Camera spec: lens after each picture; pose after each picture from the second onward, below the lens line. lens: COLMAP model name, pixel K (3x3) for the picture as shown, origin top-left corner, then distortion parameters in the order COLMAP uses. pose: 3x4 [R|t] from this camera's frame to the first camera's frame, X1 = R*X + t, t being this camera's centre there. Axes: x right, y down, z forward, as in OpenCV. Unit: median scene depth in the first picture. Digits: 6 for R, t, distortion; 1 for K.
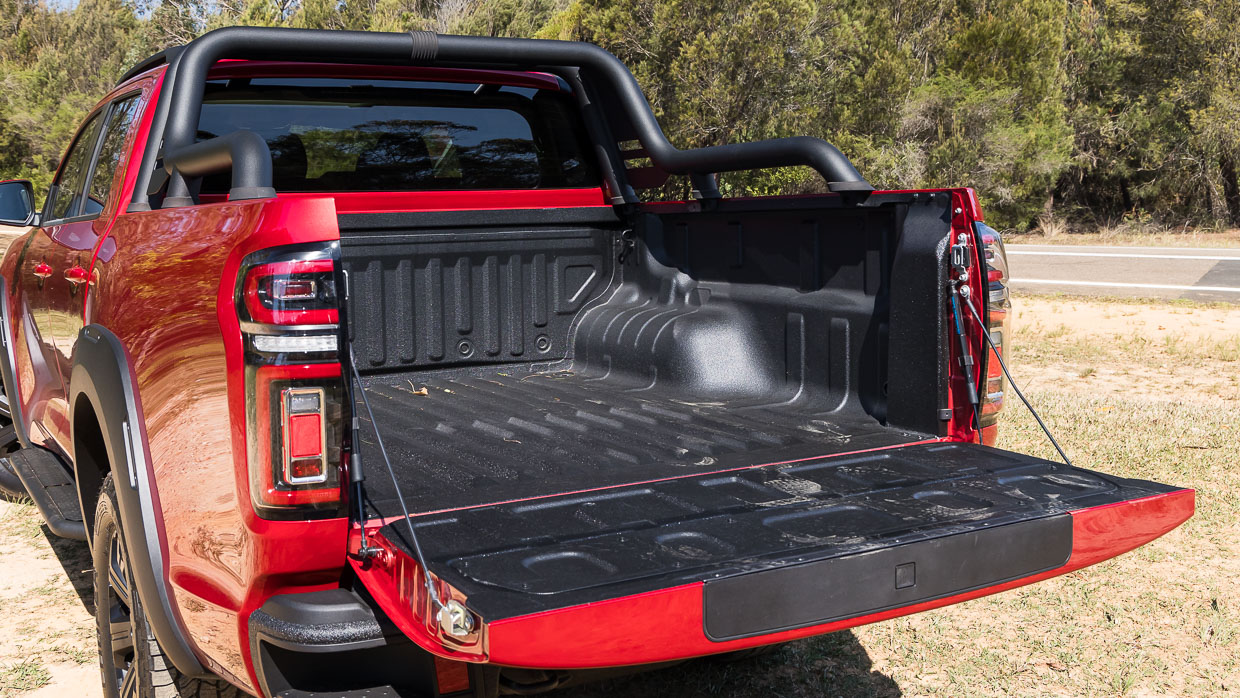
lens RADIAL K [[1274.4, 0, 620.0], [0, 1274.4, 349.0], [0, 0, 1]] dist [-0.011788, -0.002808]
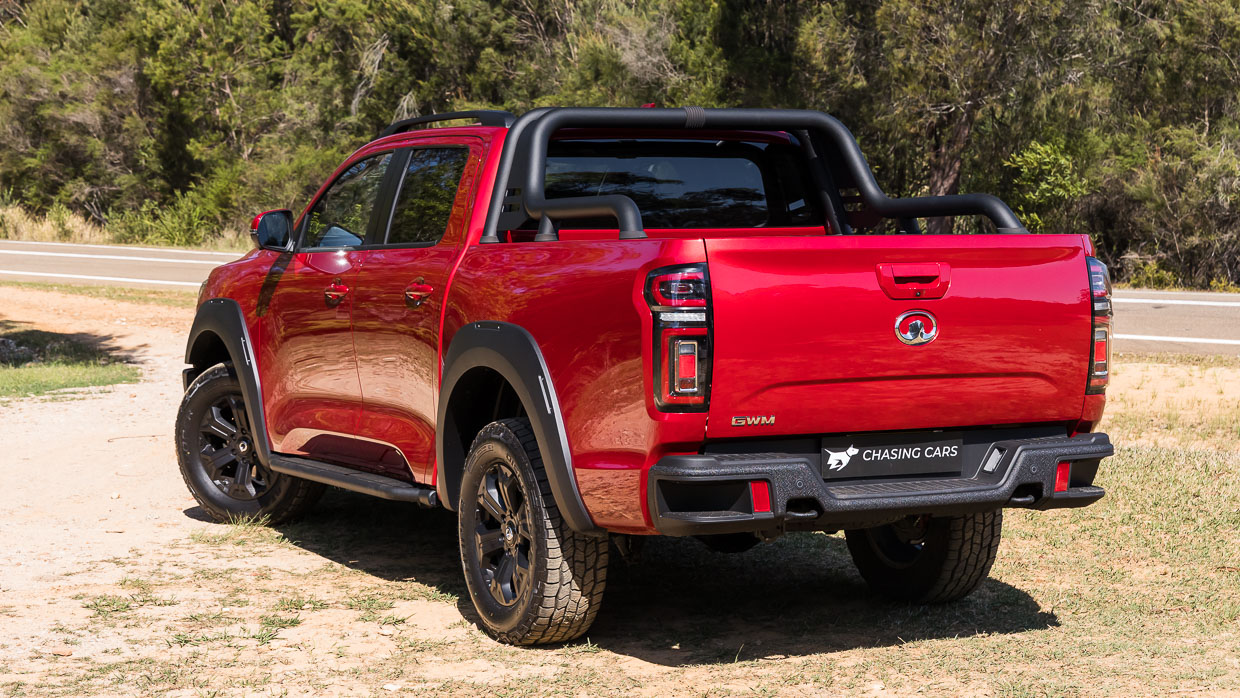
lens RADIAL K [[2464.0, 0, 620.0], [0, 2464.0, 349.0], [0, 0, 1]] dist [-0.051940, -0.040911]
pose [[0.997976, 0.013532, -0.062134, -0.085203], [-0.017378, 0.997939, -0.061776, 0.186360], [0.061170, 0.062730, 0.996154, -1.812345]]
